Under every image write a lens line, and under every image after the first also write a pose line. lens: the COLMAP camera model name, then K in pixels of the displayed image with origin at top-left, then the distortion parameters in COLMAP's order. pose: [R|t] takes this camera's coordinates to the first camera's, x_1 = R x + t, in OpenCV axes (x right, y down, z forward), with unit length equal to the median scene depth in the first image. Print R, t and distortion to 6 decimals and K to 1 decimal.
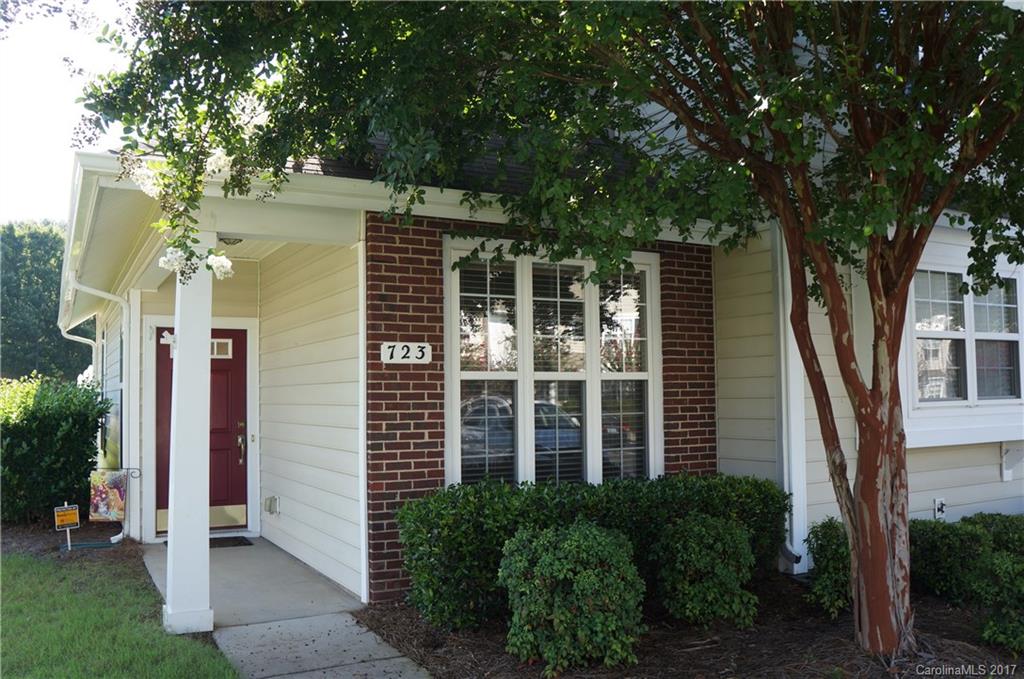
lens RADIAL K [[846.8, 0, 511.3], [0, 846.8, 341.8], [0, 0, 1]] dist [-0.101679, 0.014737]
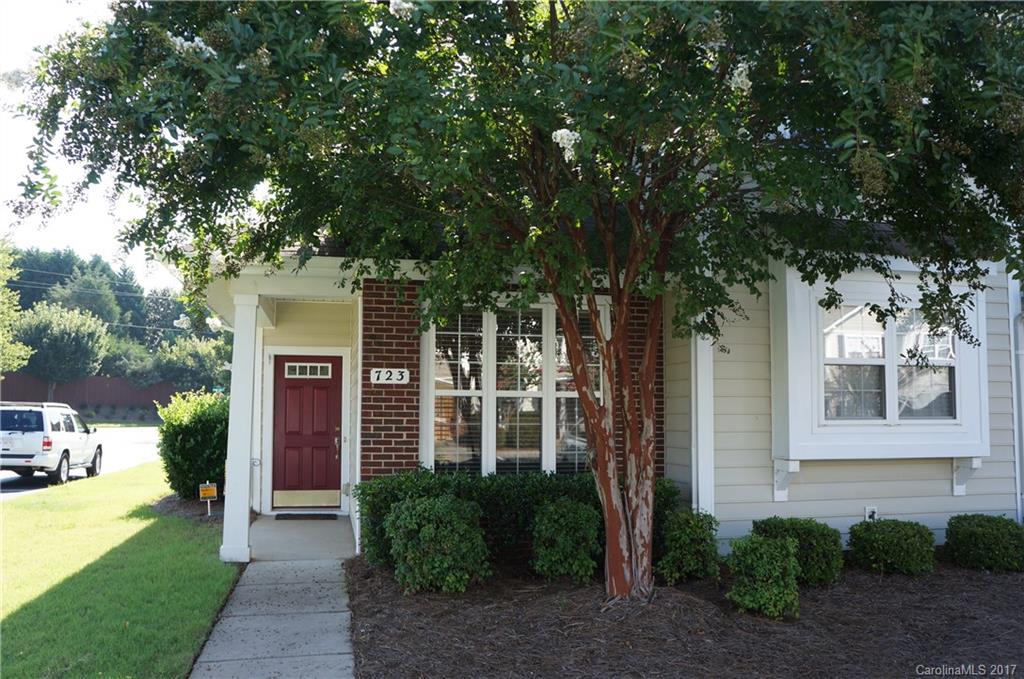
lens RADIAL K [[846.8, 0, 512.6], [0, 846.8, 340.8], [0, 0, 1]] dist [-0.101679, 0.014737]
pose [[0.958802, -0.007477, -0.283977, 0.464074], [0.001430, 0.999768, -0.021496, -0.014563], [0.284072, 0.020204, 0.958590, -0.276908]]
